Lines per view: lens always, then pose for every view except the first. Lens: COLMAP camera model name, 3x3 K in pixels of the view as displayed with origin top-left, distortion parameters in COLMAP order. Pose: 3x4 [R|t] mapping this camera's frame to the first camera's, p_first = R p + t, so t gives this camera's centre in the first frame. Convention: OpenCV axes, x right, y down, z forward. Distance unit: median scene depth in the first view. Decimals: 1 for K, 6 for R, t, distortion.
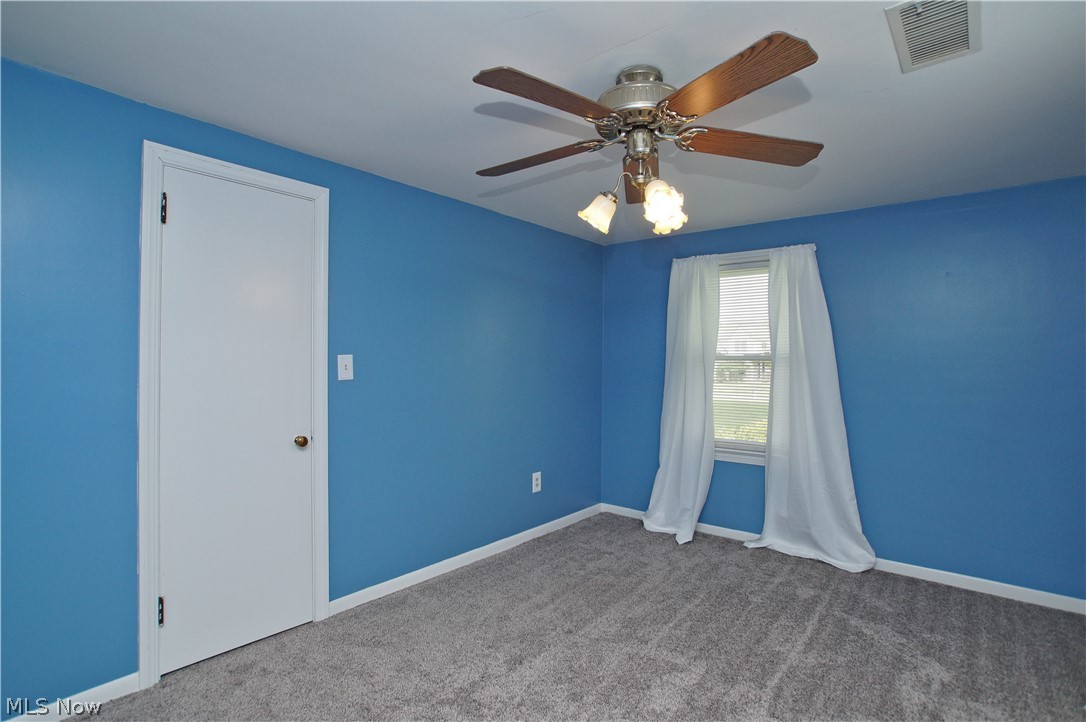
lens RADIAL K [[525.1, 0, 543.0], [0, 525.1, 361.0], [0, 0, 1]] dist [-0.073324, 0.028652]
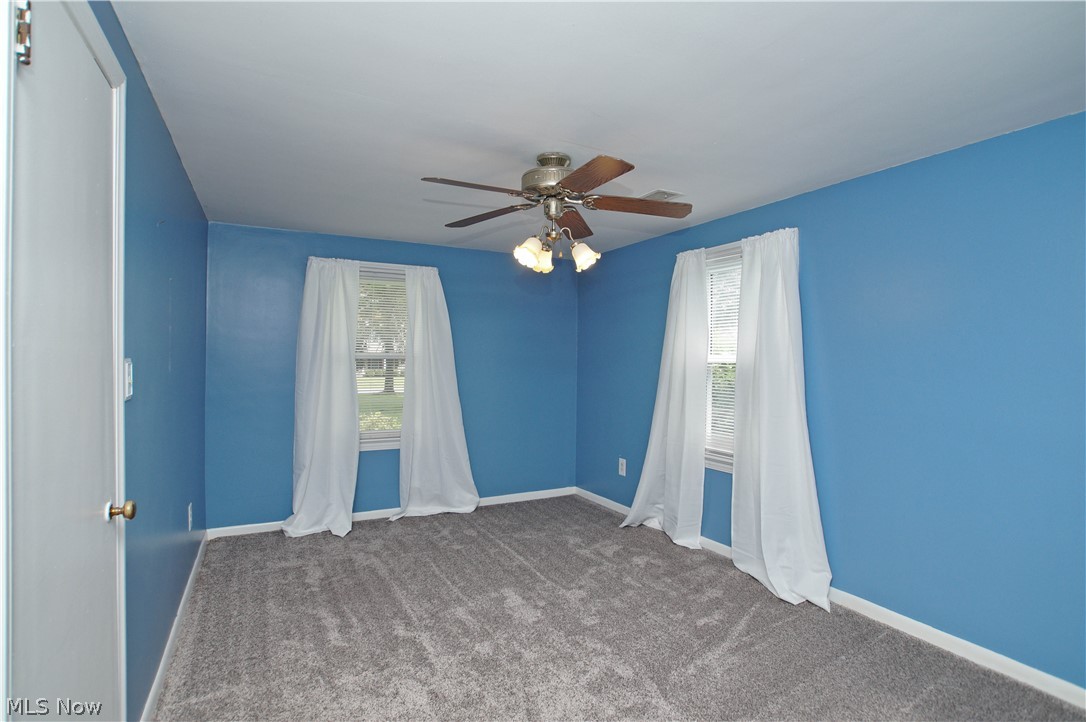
lens RADIAL K [[525.1, 0, 543.0], [0, 525.1, 361.0], [0, 0, 1]] dist [-0.073324, 0.028652]
pose [[0.376014, -0.005630, 0.926597, -0.630663], [-0.007719, 0.999928, 0.009208, -0.014019], [-0.926582, -0.010615, 0.375943, 0.281325]]
